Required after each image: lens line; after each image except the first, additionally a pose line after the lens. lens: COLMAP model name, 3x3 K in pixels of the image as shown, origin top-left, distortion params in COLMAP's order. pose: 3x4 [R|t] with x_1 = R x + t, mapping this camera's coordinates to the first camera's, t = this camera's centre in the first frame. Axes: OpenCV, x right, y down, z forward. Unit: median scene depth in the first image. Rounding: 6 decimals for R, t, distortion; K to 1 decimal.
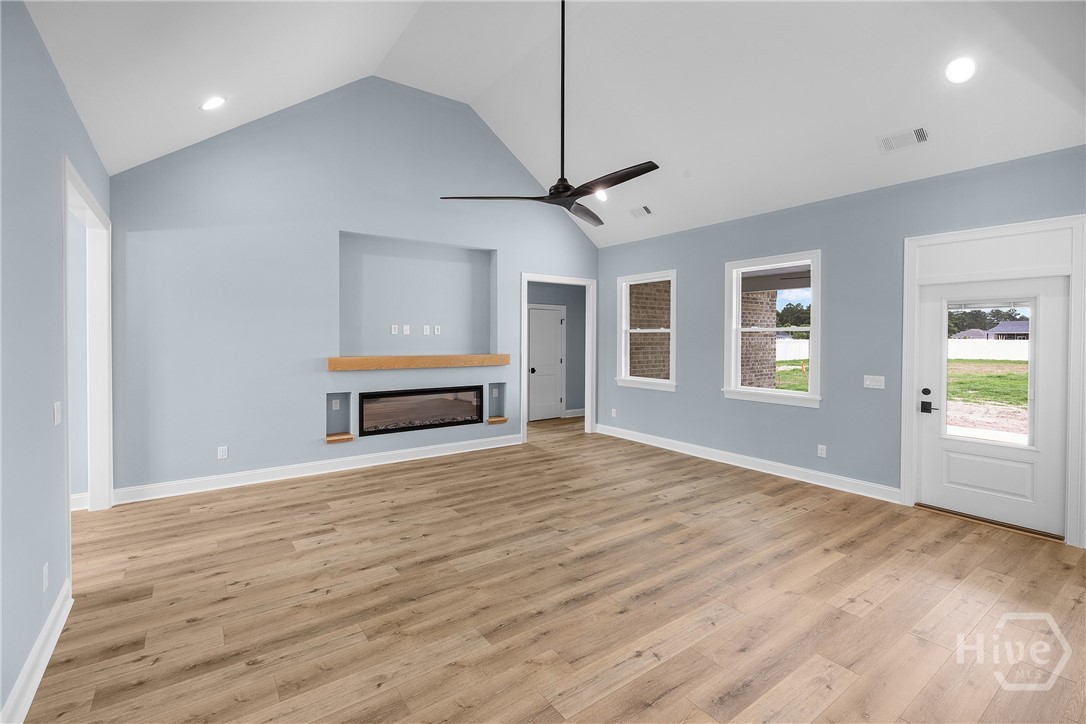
lens RADIAL K [[475.1, 0, 527.4], [0, 475.1, 347.1], [0, 0, 1]] dist [0.000499, 0.000313]
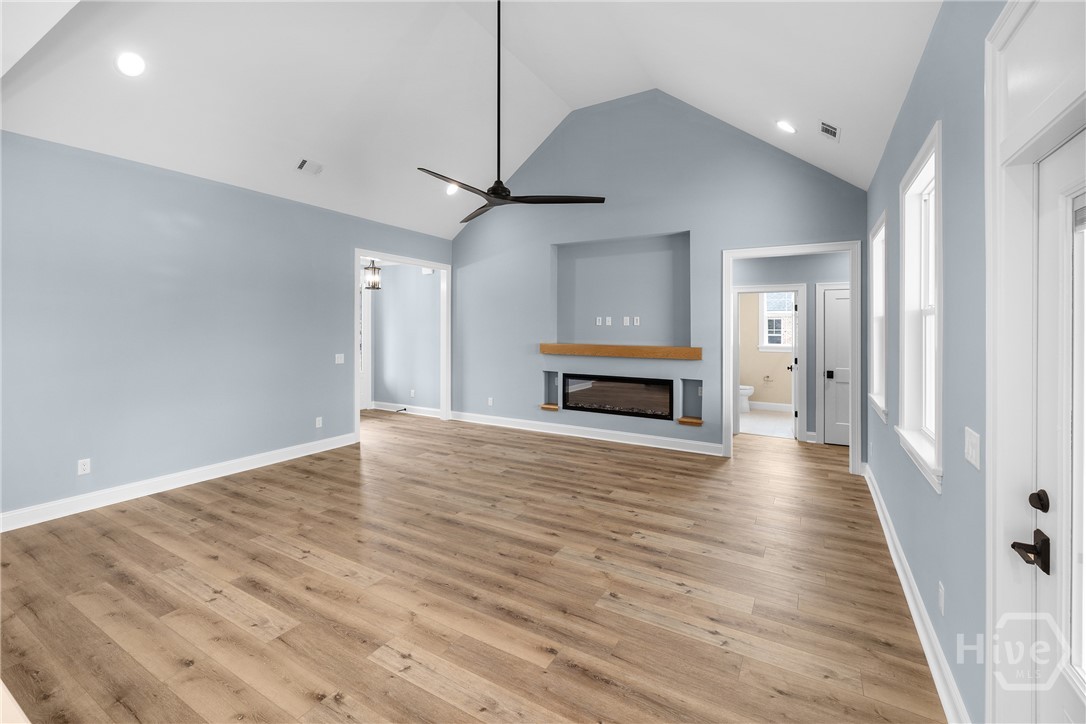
lens RADIAL K [[475.1, 0, 527.3], [0, 475.1, 328.2], [0, 0, 1]] dist [0.000499, 0.000313]
pose [[0.401690, 0.001112, -0.915775, 0.917740], [-0.022966, 0.999697, -0.008860, -0.008461], [0.915488, 0.024591, 0.401594, 0.524581]]
